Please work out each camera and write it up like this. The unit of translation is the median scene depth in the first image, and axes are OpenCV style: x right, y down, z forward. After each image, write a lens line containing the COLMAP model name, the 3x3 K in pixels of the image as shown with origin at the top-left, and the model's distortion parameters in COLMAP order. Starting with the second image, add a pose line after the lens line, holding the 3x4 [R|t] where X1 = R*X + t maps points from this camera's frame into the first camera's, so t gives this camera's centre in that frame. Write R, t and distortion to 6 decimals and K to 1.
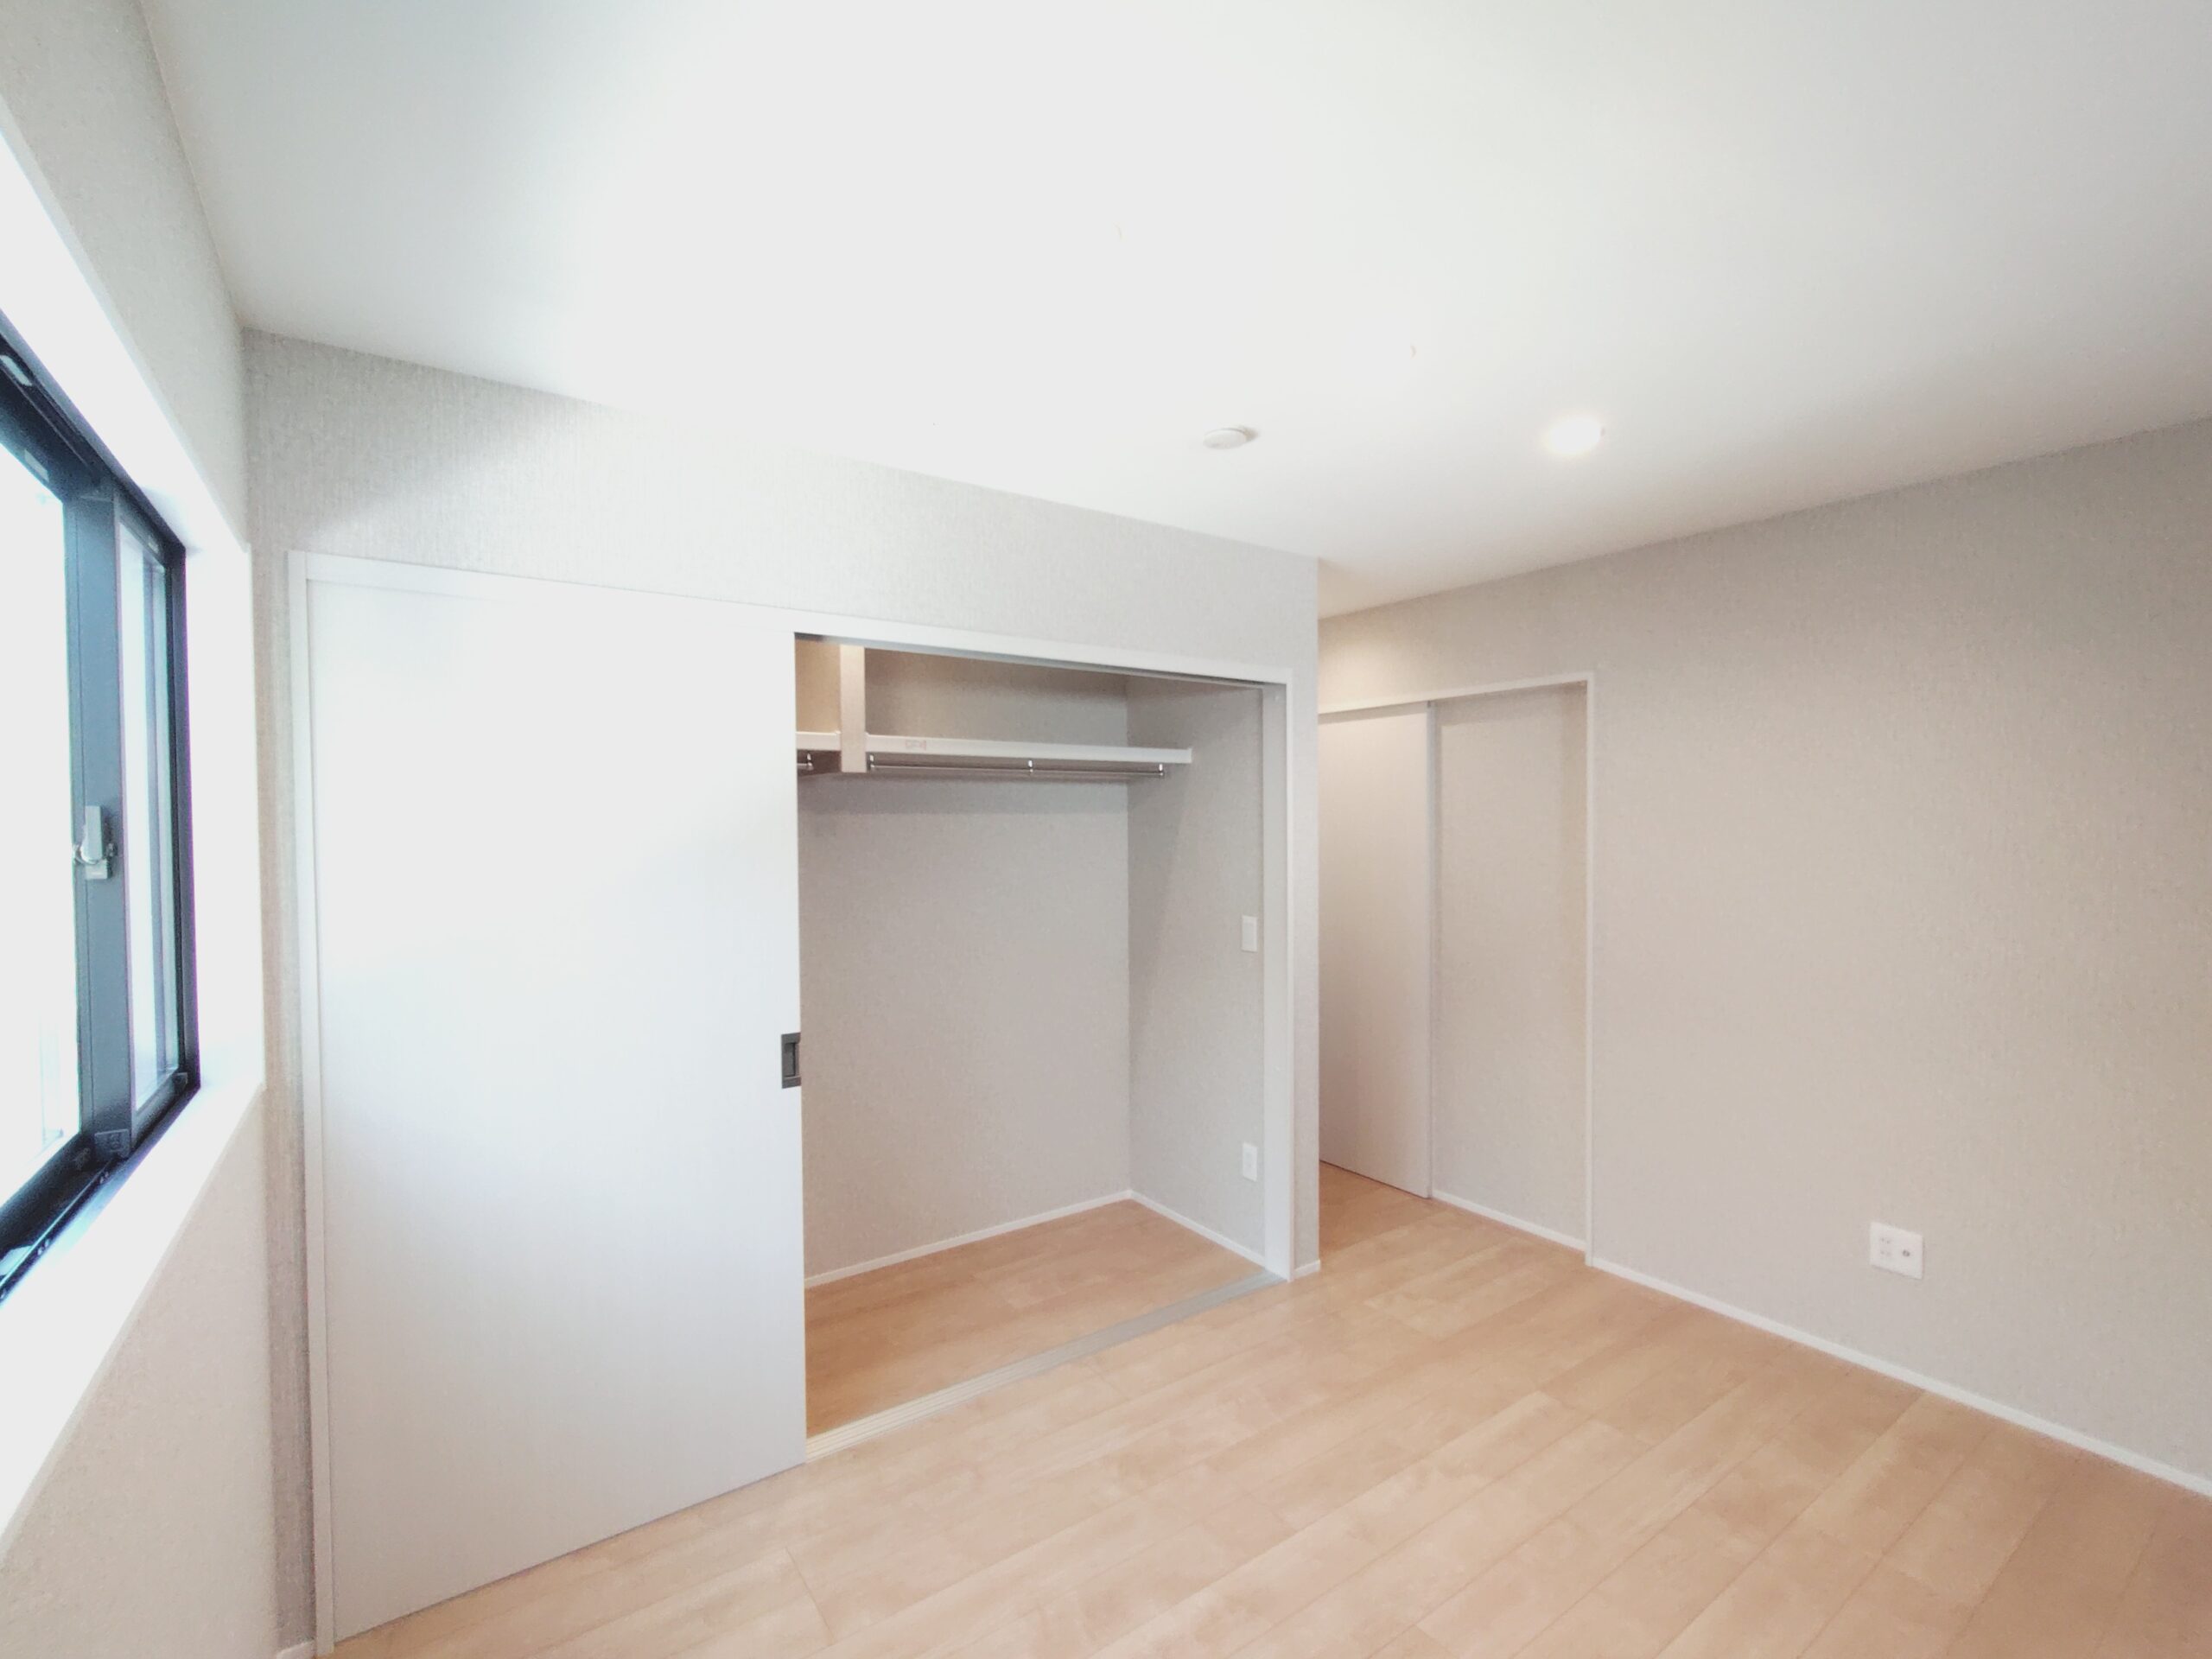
lens RADIAL K [[995.8, 0, 1106.6], [0, 995.8, 843.5], [0, 0, 1]] dist [0.003068, 0.000388]
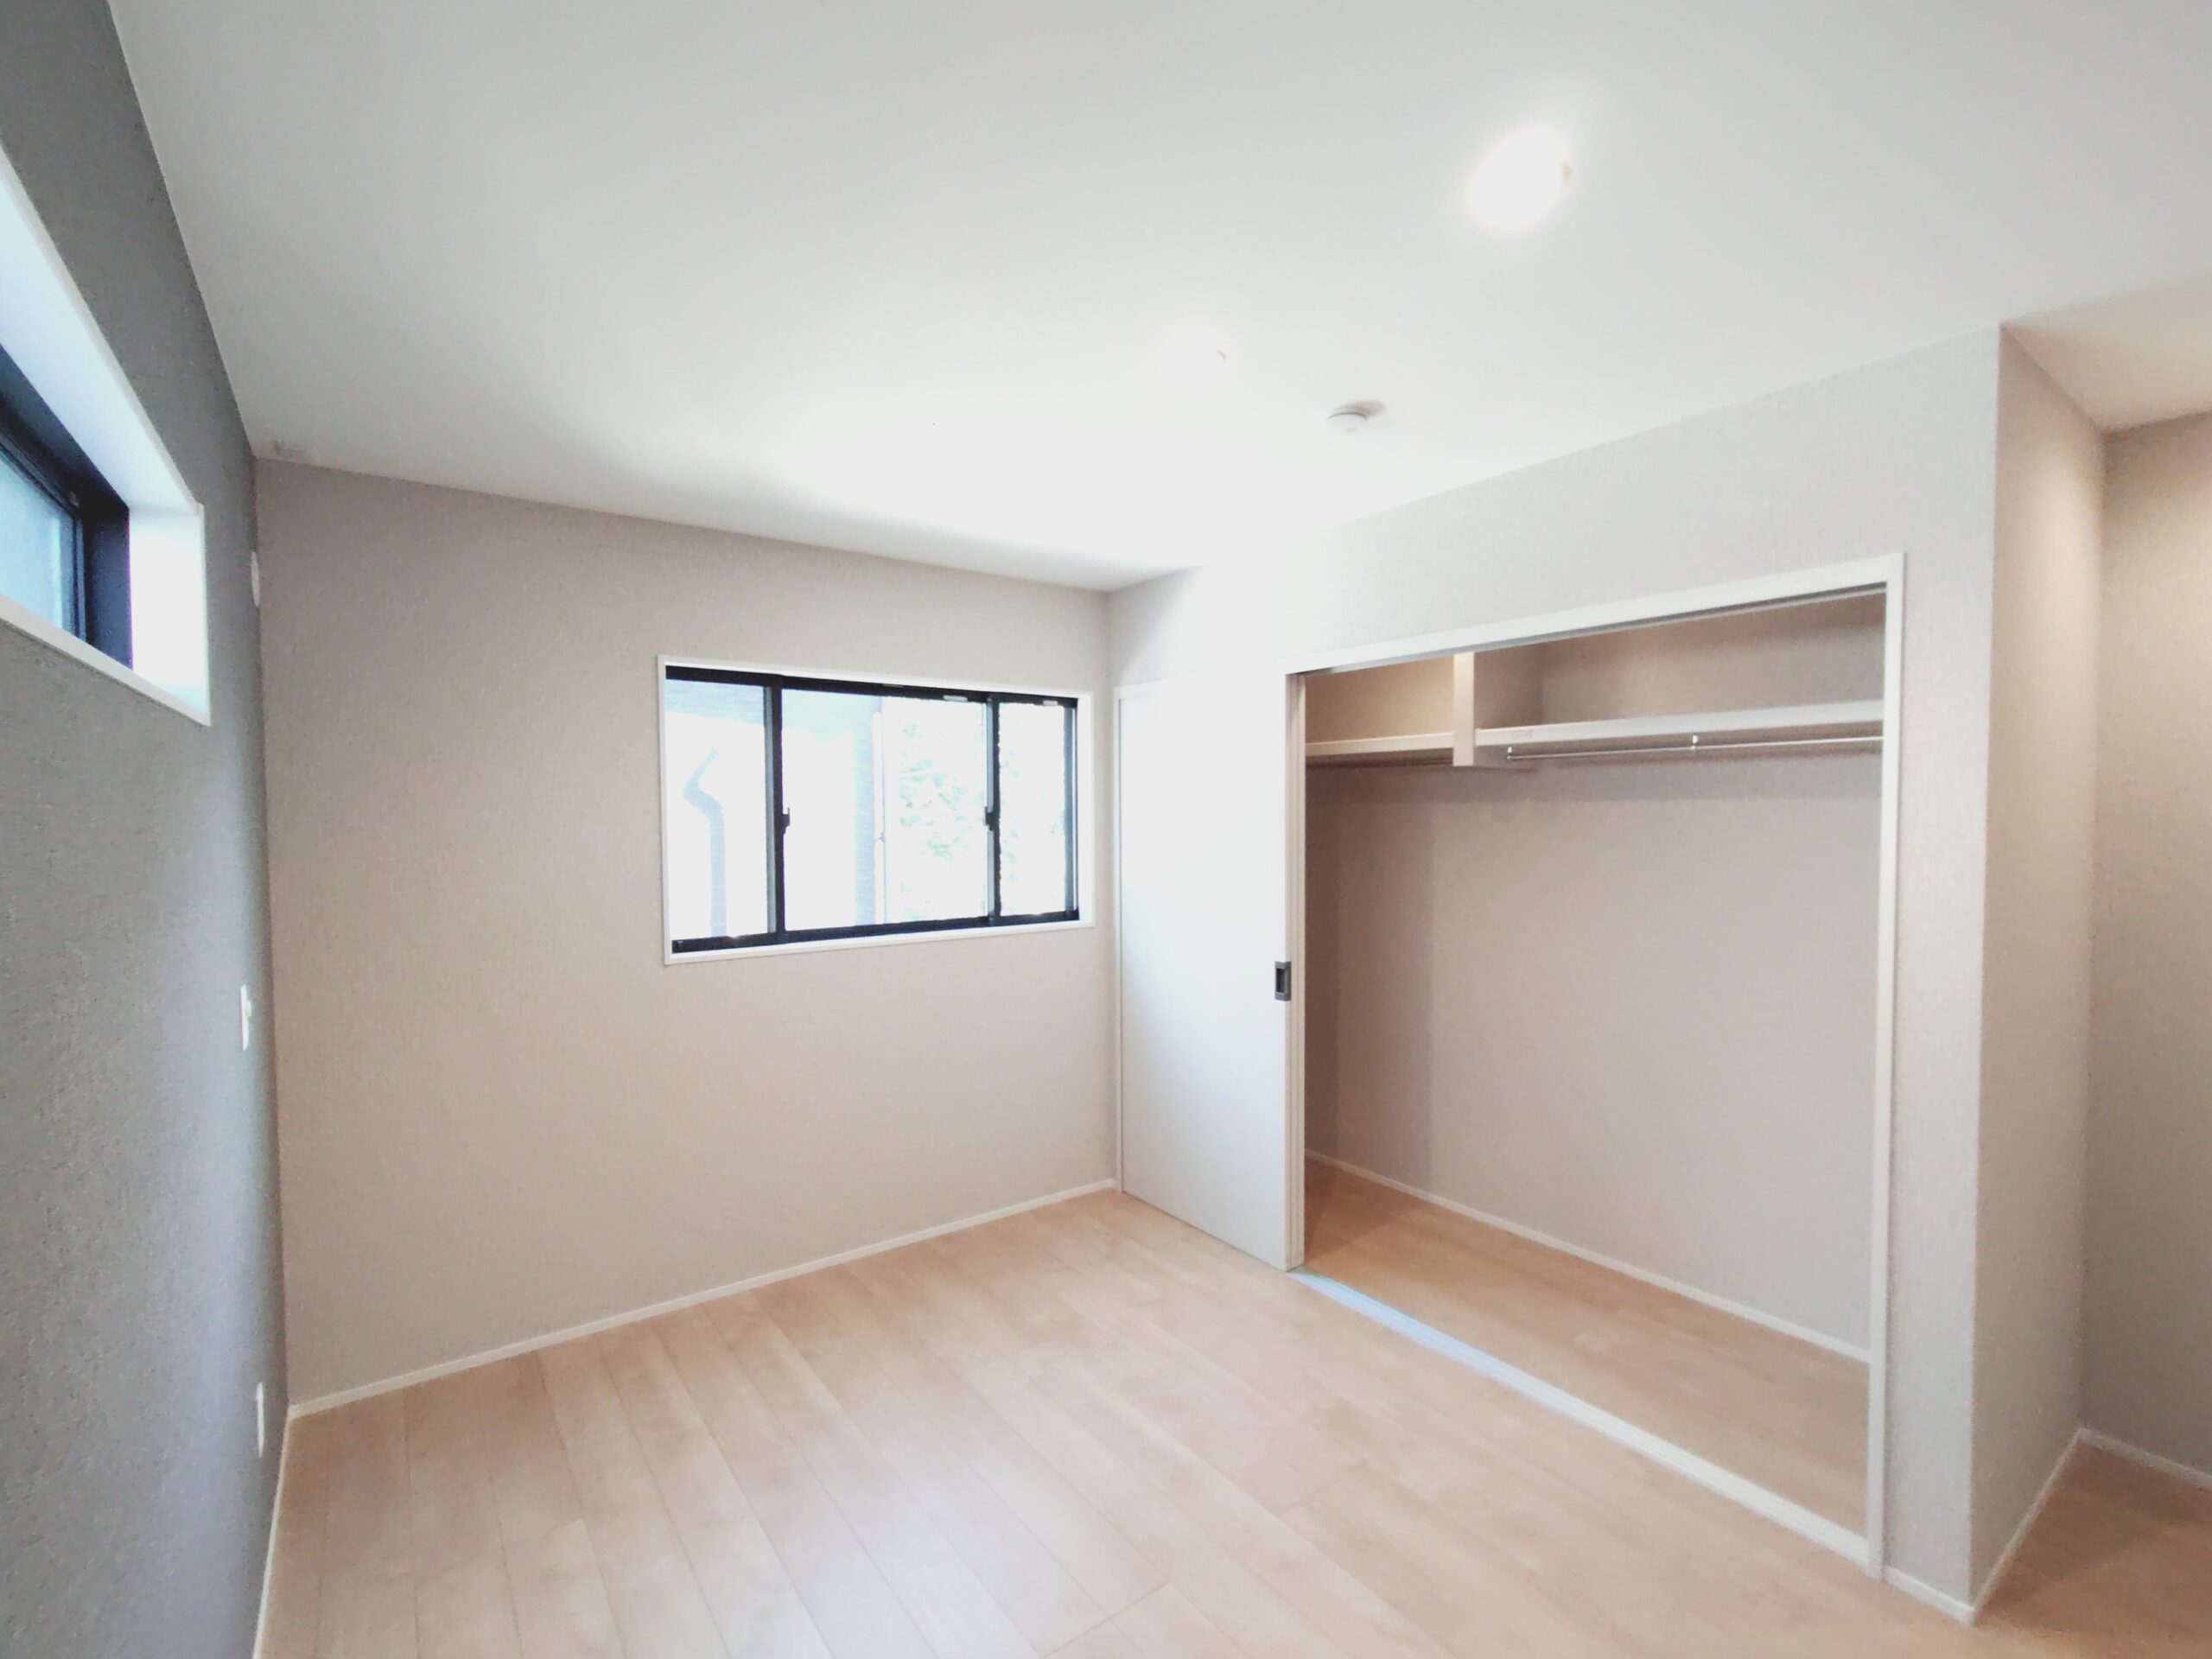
lens RADIAL K [[989.7, 0, 1112.2], [0, 989.7, 847.2], [0, 0, 1]] dist [0.001436, 0.000278]
pose [[0.019846, 0.043016, -0.998877, 0.858852], [-0.013680, 0.998992, 0.042749, -0.023070], [0.999709, 0.012816, 0.020415, 0.591594]]
